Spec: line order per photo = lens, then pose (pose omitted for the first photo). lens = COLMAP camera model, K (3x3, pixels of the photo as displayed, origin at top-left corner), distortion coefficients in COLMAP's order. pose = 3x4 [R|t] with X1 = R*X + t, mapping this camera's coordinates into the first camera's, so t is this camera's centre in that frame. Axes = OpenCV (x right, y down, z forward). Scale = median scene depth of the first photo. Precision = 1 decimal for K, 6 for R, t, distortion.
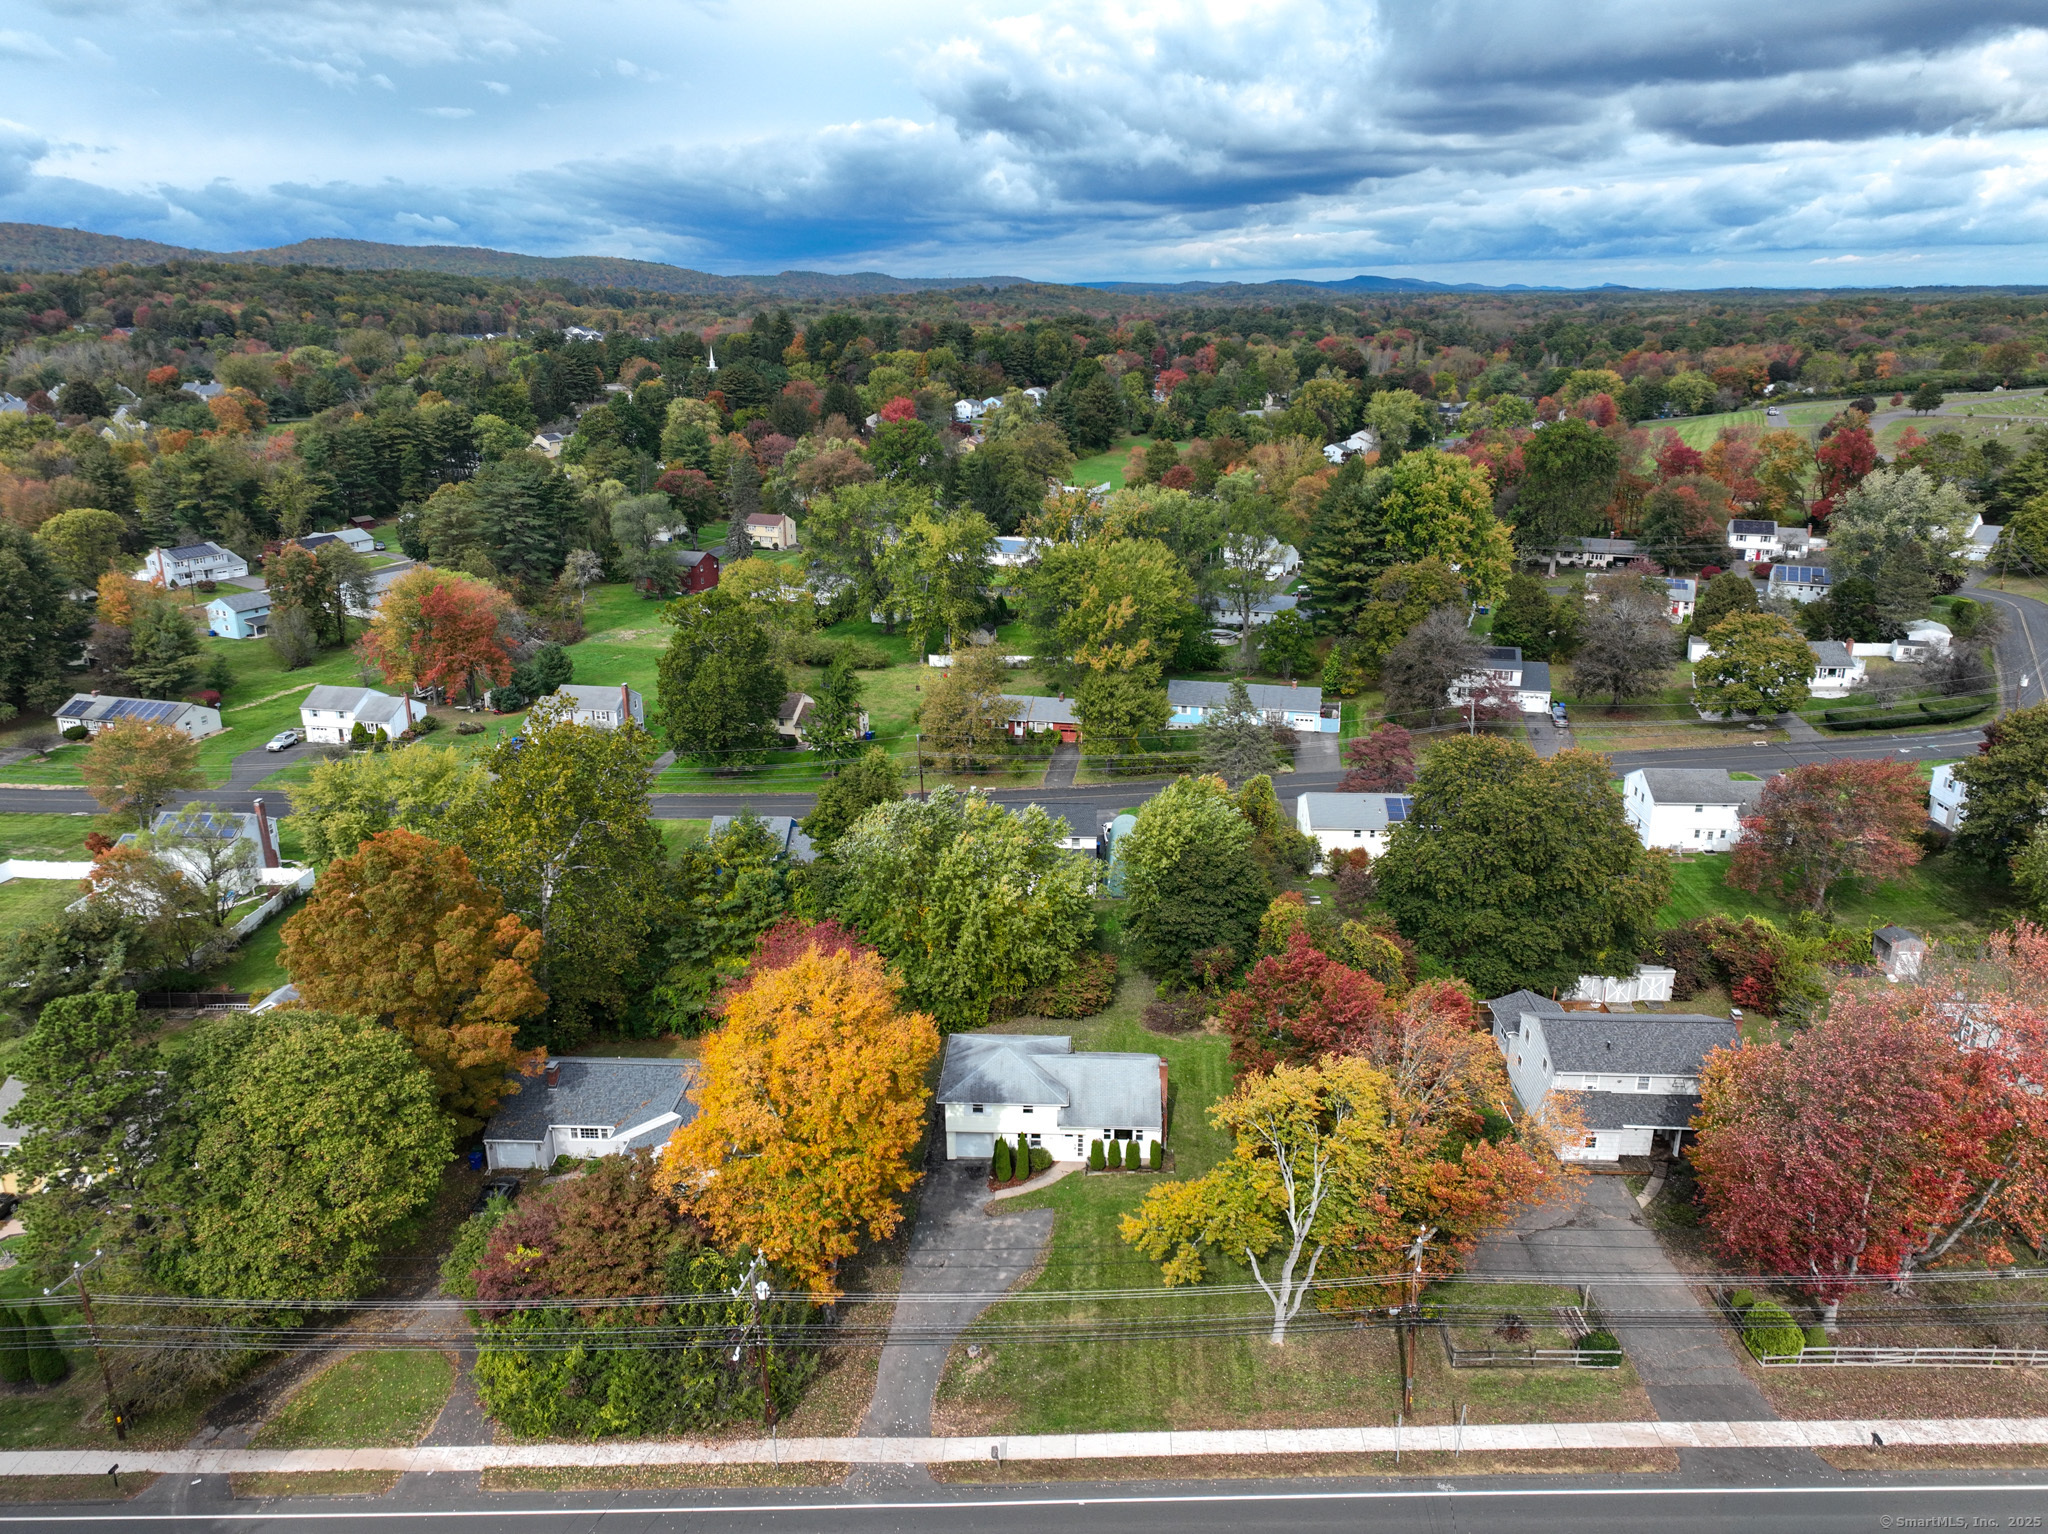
lens RADIAL K [[1442.6, 0, 1038.3], [0, 1442.6, 774.4], [0, 0, 1]] dist [0.002558, 0.014661]
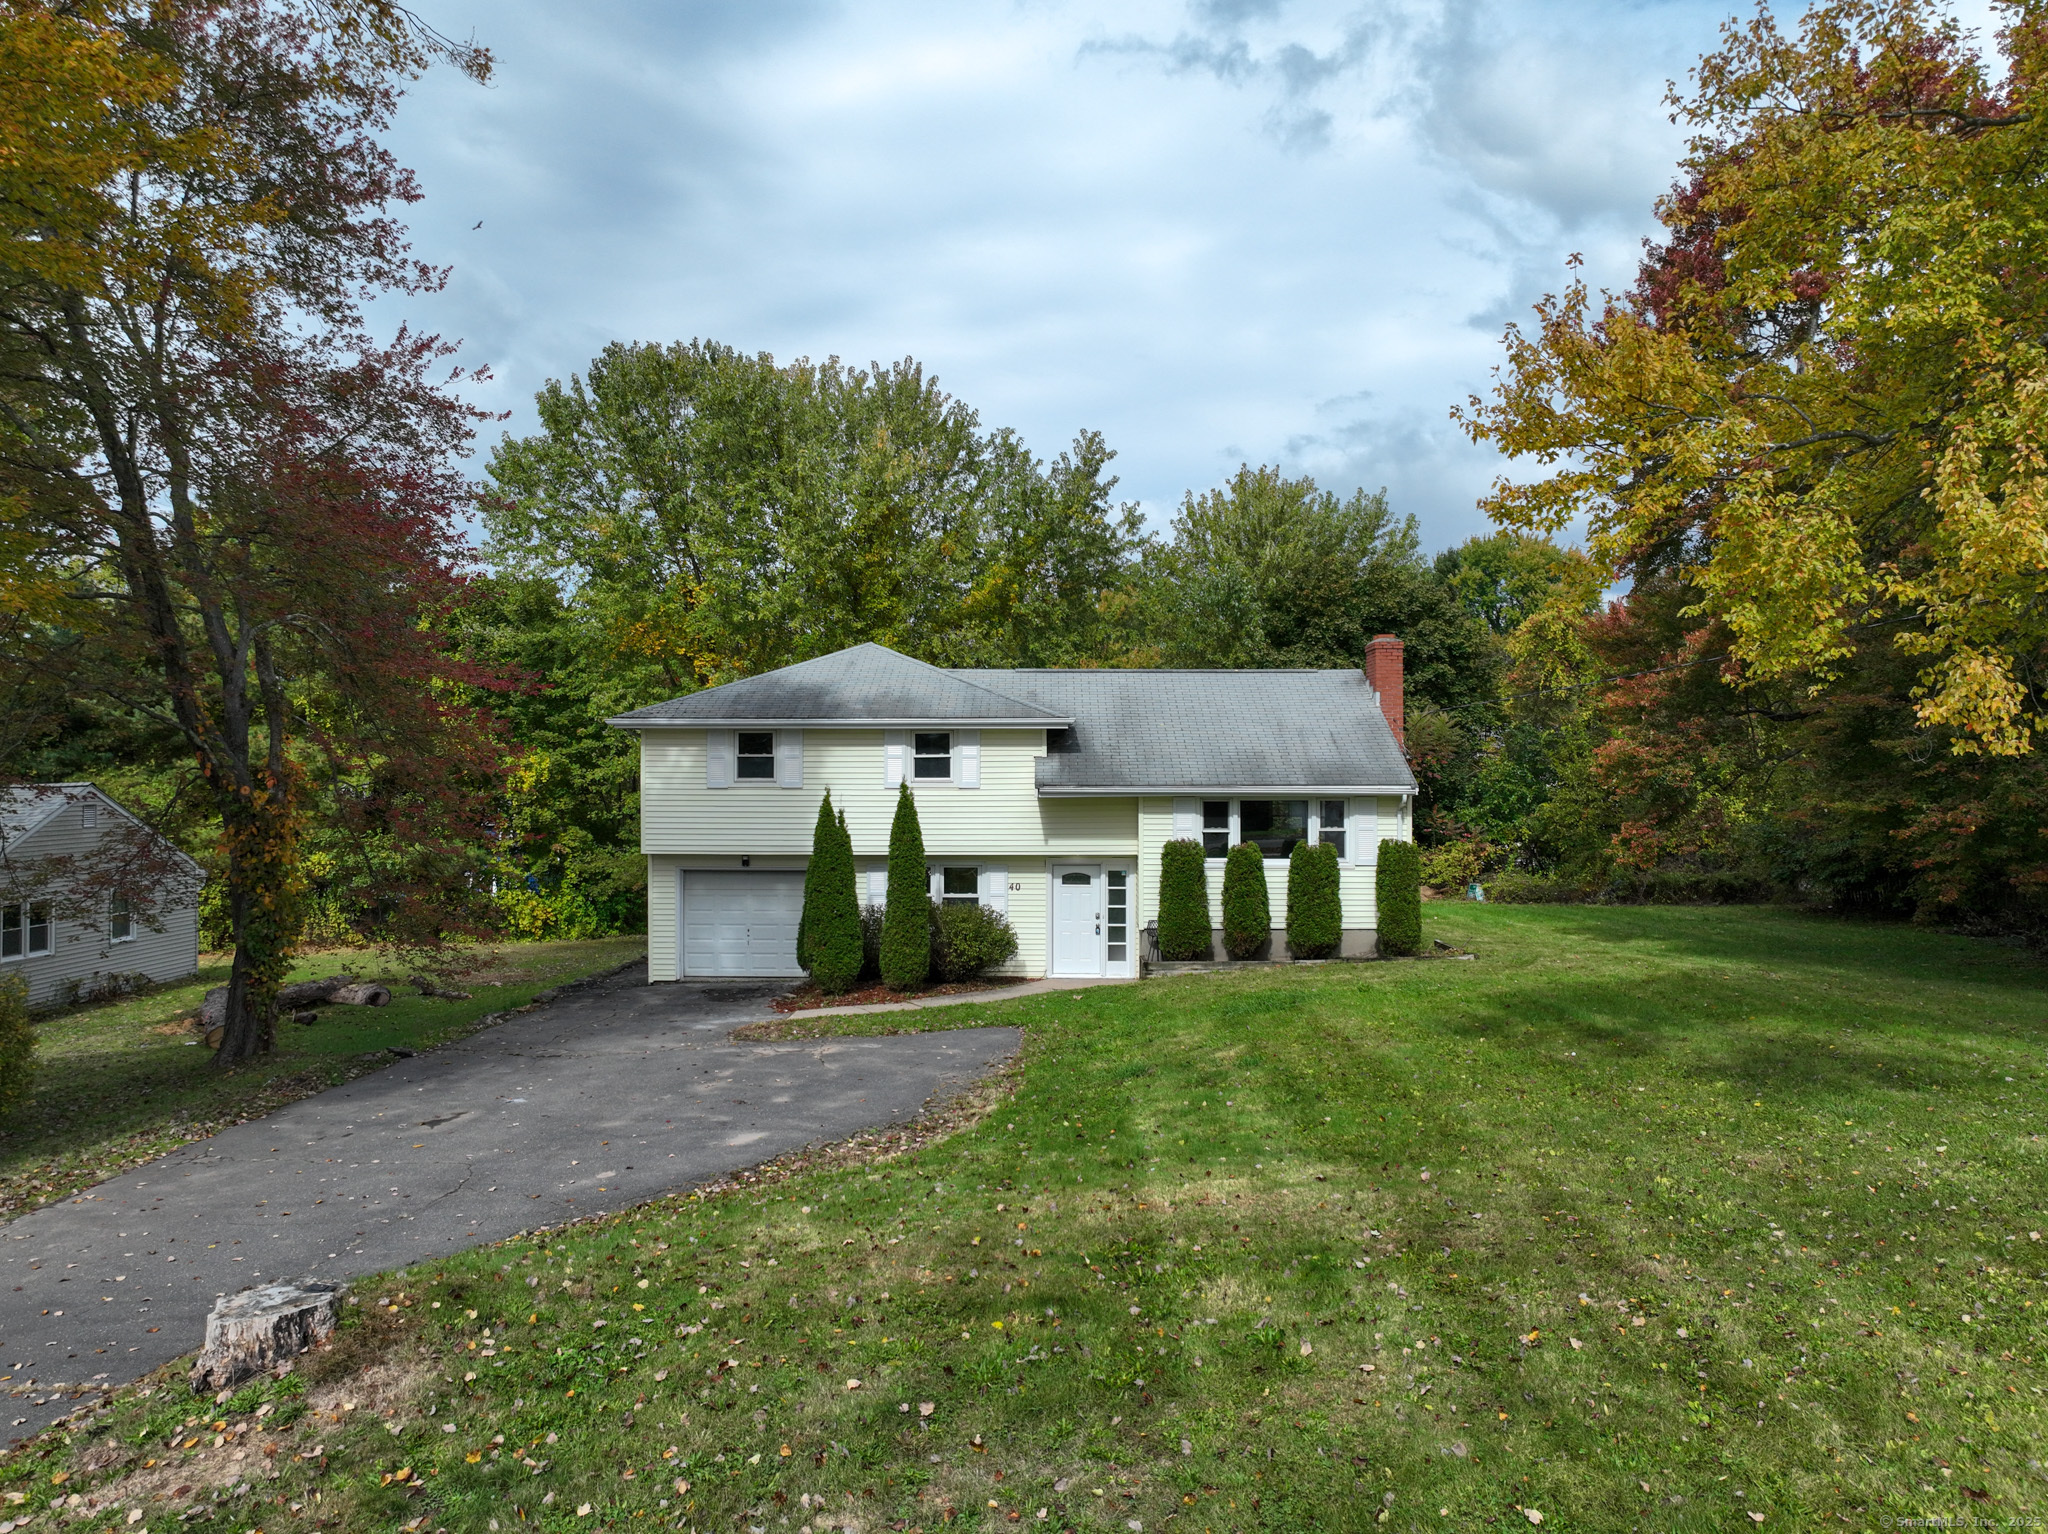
lens RADIAL K [[1442.6, 0, 1021.8], [0, 1442.6, 760.0], [0, 0, 1]] dist [0.002558, 0.014661]
pose [[0.999891, -0.005954, 0.013480, 0.008695], [0.010084, 0.943488, -0.331253, 0.407440], [-0.010746, 0.331353, 0.943446, 0.914295]]
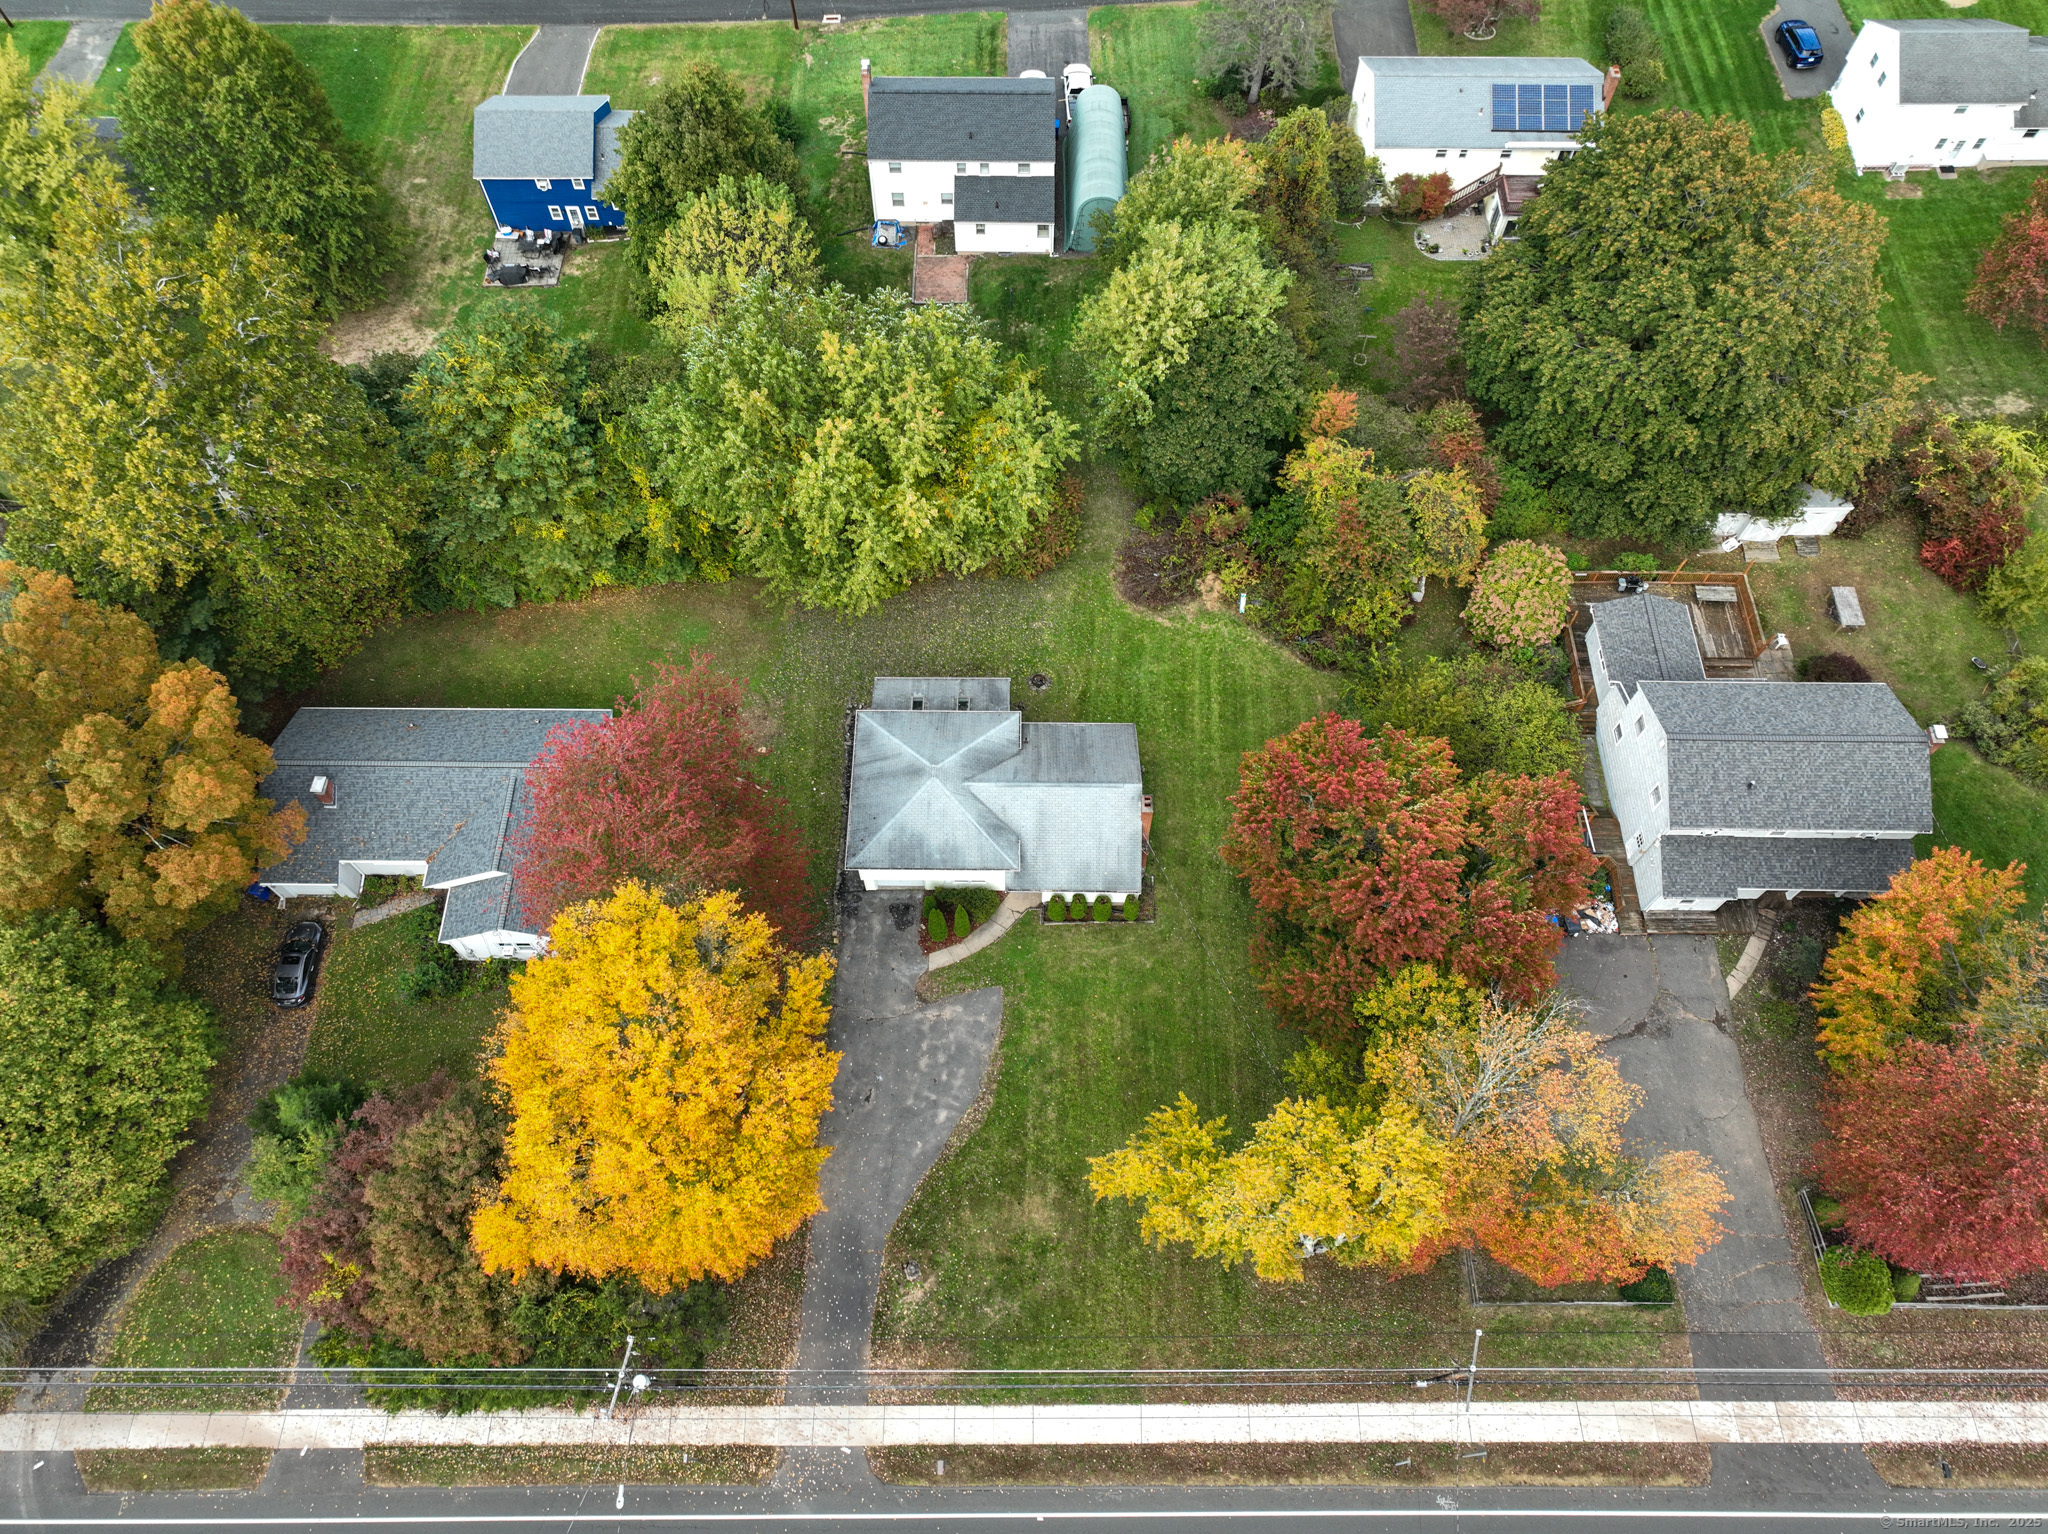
lens RADIAL K [[1442.6, 0, 1025.9], [0, 1442.6, 759.7], [0, 0, 1]] dist [0.002558, 0.014661]
pose [[0.999524, -0.022411, 0.021209, 0.011265], [0.001662, 0.725473, 0.688249, -0.414435], [-0.030811, -0.687886, 0.725165, 0.606995]]
